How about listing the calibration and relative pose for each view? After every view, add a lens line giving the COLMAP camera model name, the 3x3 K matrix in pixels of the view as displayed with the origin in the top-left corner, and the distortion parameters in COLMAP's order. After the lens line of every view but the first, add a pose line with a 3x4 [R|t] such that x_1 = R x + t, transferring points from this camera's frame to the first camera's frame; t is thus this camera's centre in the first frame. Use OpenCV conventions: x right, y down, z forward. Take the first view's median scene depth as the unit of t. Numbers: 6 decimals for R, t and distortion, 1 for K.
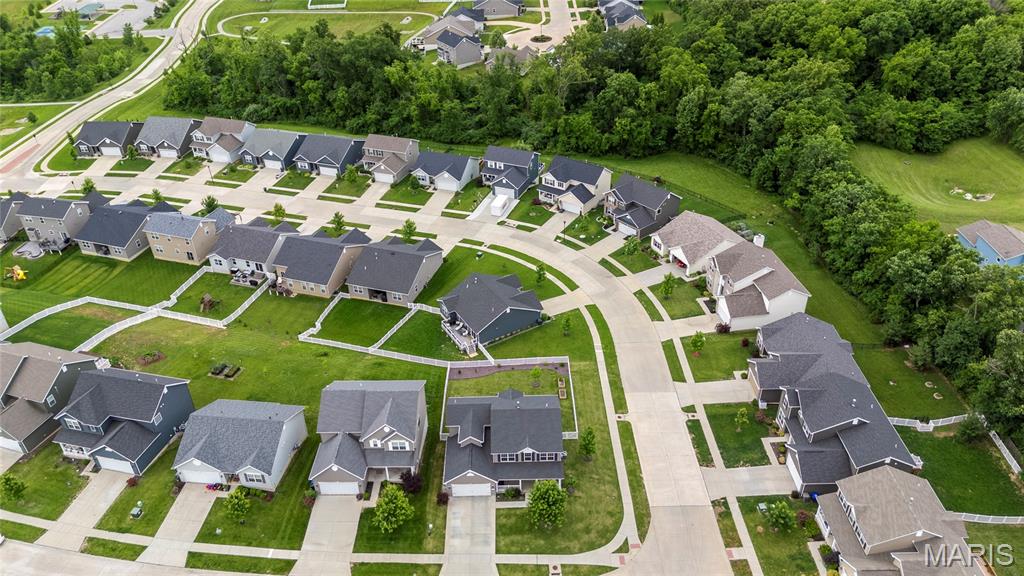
lens RADIAL K [[745.1, 0, 517.1], [0, 745.1, 281.4], [0, 0, 1]] dist [0.048615, -0.040660]
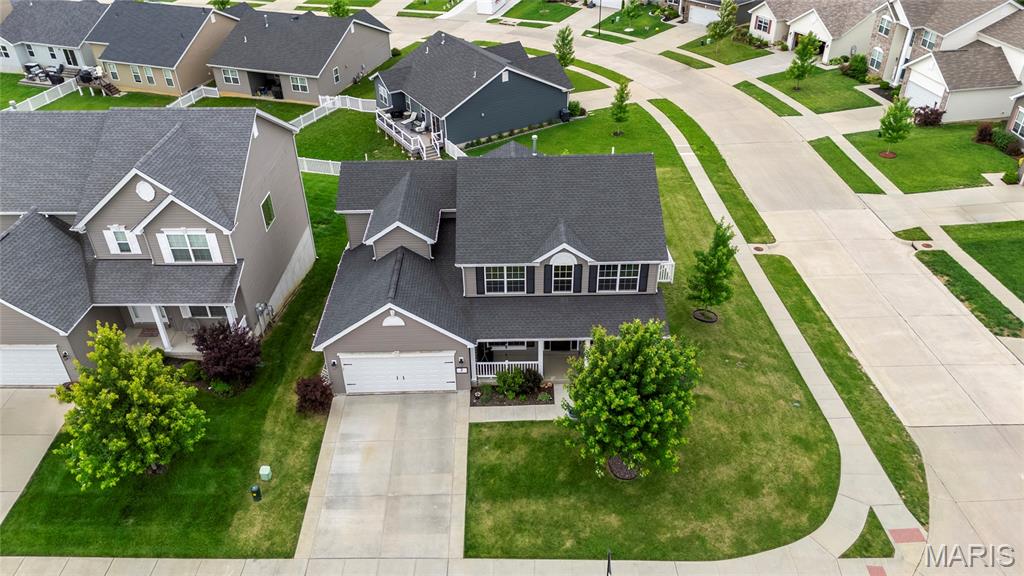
lens RADIAL K [[745.1, 0, 514.6], [0, 745.1, 293.4], [0, 0, 1]] dist [0.048615, -0.040660]
pose [[0.999992, 0.003003, 0.002622, -0.008694], [-0.003043, 0.999874, 0.015589, 0.233329], [-0.002574, -0.015596, 0.999875, 0.647053]]
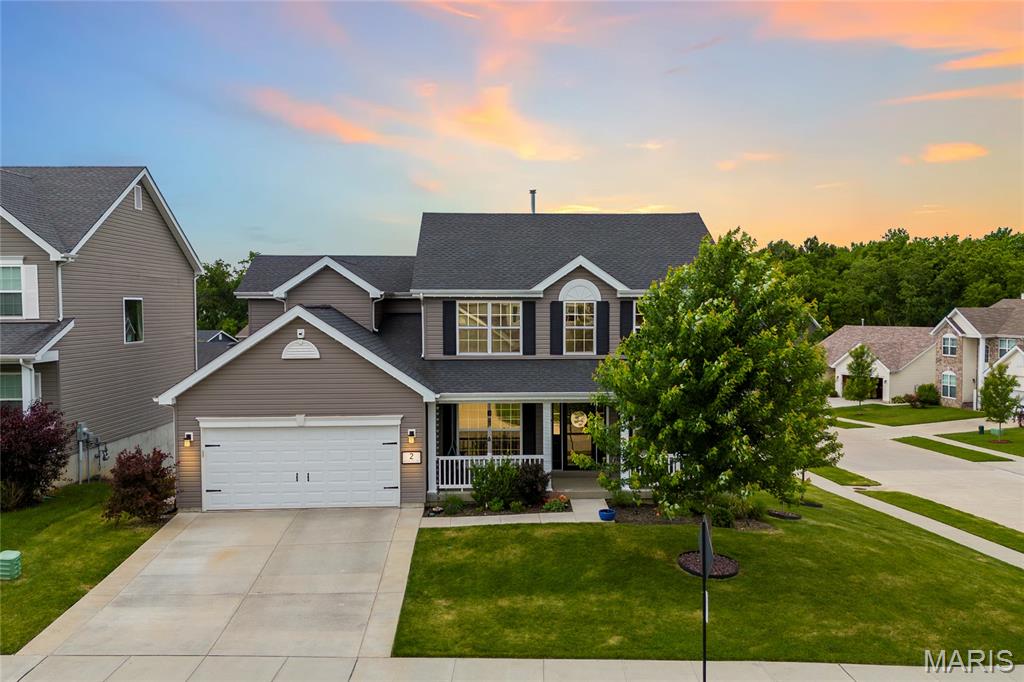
lens RADIAL K [[926.4, 0, 548.0], [0, 926.4, 356.5], [0, 0, 1]] dist [0.036611, -0.006743]
pose [[0.998754, 0.013144, 0.048136, -0.007902], [0.012959, 0.863256, -0.504600, 0.374210], [-0.048186, 0.504596, 0.862010, 0.758800]]
